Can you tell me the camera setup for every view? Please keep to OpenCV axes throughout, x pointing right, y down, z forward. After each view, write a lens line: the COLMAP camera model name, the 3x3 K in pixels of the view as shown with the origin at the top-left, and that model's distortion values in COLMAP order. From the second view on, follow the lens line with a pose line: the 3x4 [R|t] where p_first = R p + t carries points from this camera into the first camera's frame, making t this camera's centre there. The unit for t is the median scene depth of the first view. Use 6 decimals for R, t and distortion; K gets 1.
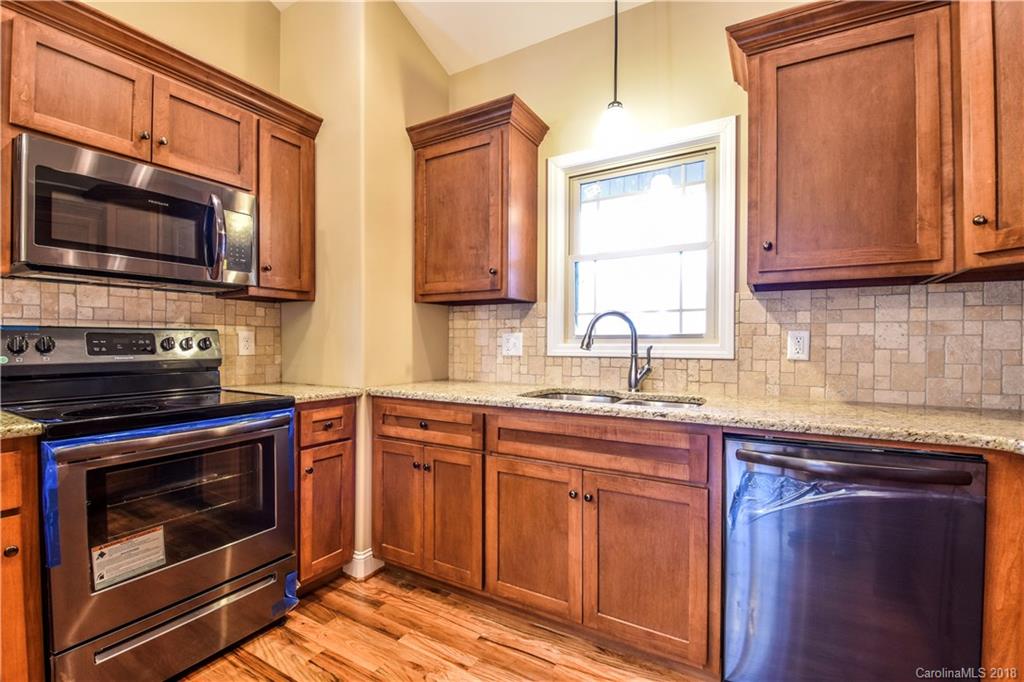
lens RADIAL K [[450.2, 0, 504.0], [0, 450.2, 345.9], [0, 0, 1]] dist [-0.008888, -0.006987]
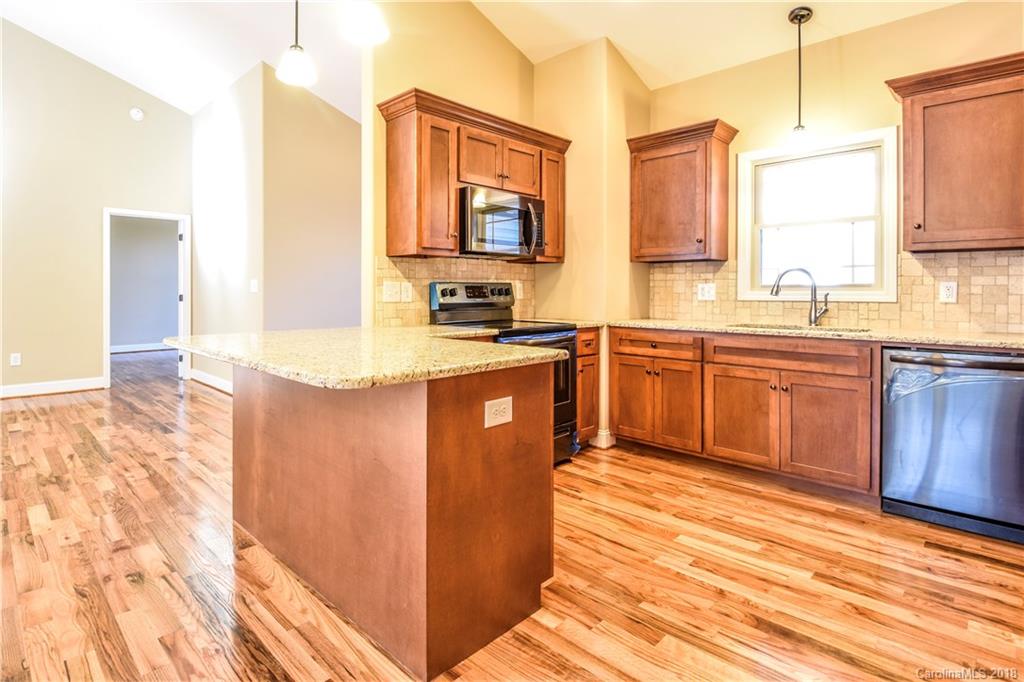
lens RADIAL K [[519.2, 0, 448.7], [0, 519.2, 293.0], [0, 0, 1]] dist [-0.016687, -0.008184]
pose [[0.956519, -0.000602, -0.291670, -0.357717], [-0.000442, 0.999994, -0.003514, 0.007277], [0.291670, 0.003490, 0.956513, -0.929350]]
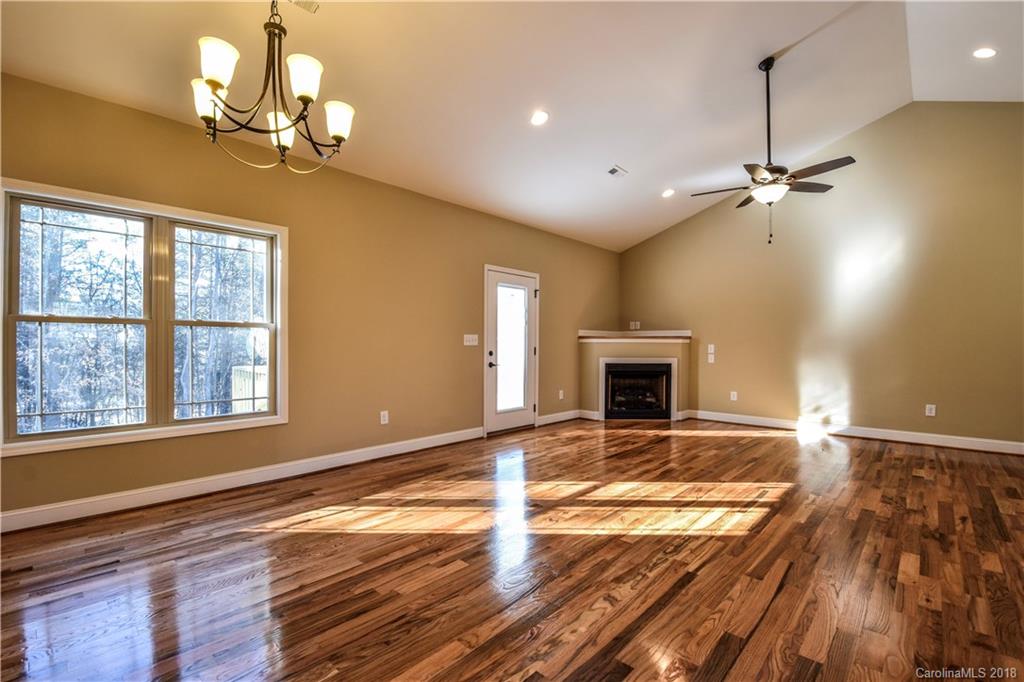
lens RADIAL K [[450.2, 0, 509.7], [0, 450.2, 342.8], [0, 0, 1]] dist [-0.008888, -0.006987]
pose [[-0.204623, -0.008254, -0.978806, -0.392039], [-0.011314, 0.999918, -0.006067, 0.009971], [0.978775, 0.009832, -0.204700, -0.727075]]
